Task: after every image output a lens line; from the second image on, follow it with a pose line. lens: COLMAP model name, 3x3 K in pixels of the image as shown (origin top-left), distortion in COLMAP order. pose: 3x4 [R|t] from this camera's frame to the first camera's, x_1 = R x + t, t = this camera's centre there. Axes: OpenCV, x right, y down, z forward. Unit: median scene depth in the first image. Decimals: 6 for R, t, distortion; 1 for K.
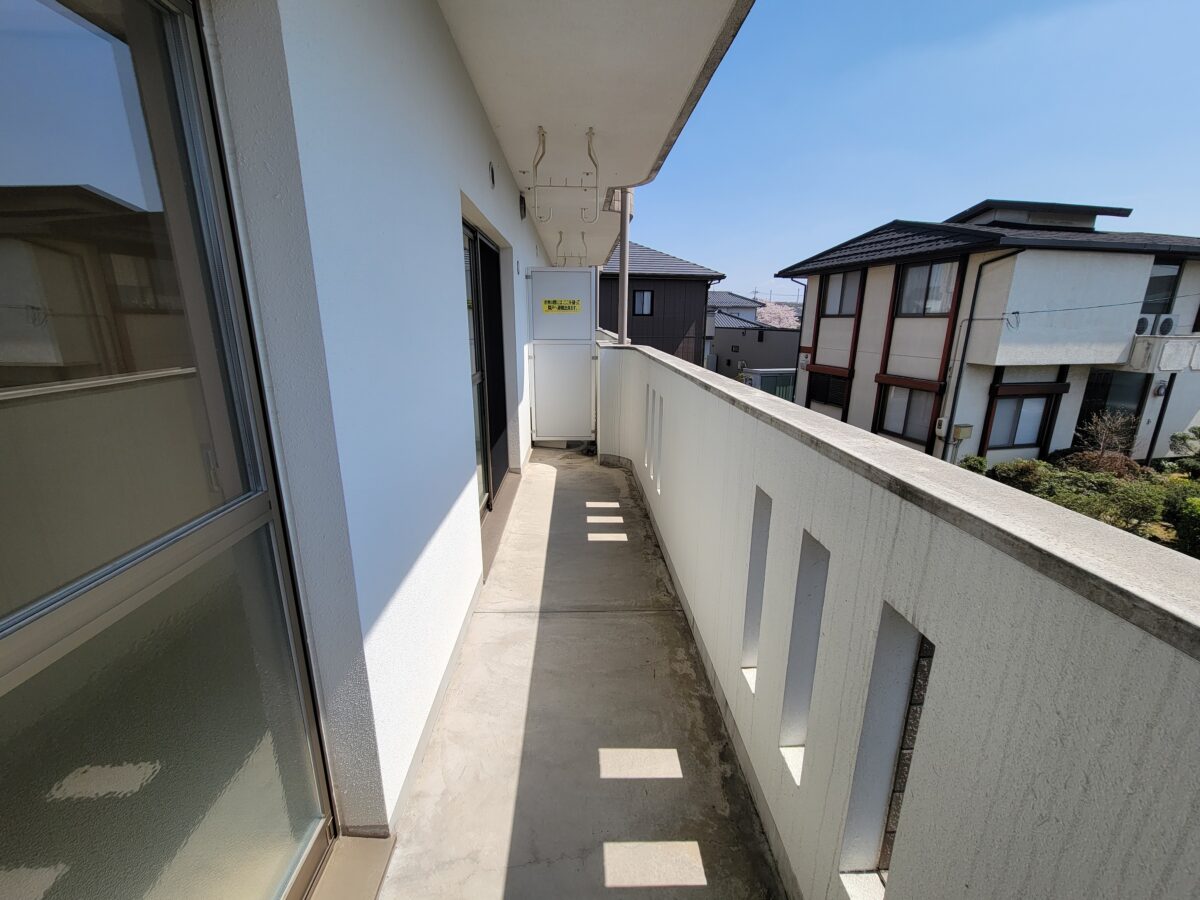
lens RADIAL K [[486.2, 0, 598.8], [0, 486.2, 446.2], [0, 0, 1]] dist [-0.002892, -0.000586]
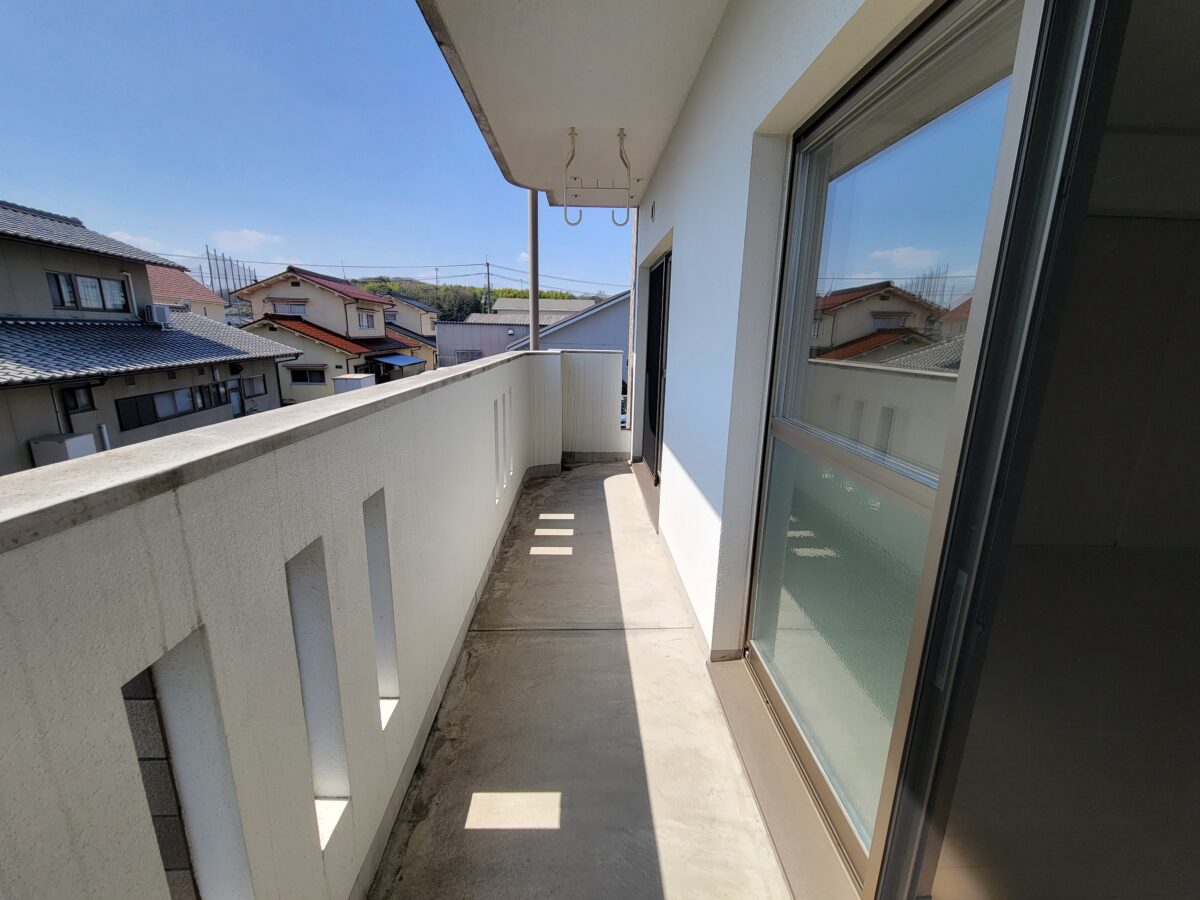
lens RADIAL K [[486.2, 0, 598.8], [0, 486.2, 446.2], [0, 0, 1]] dist [-0.002892, -0.000586]
pose [[-0.999585, -0.028258, 0.005553, -0.070303], [-0.022433, 0.884932, 0.465180, -0.421362], [-0.018059, 0.464862, -0.885199, 1.730685]]
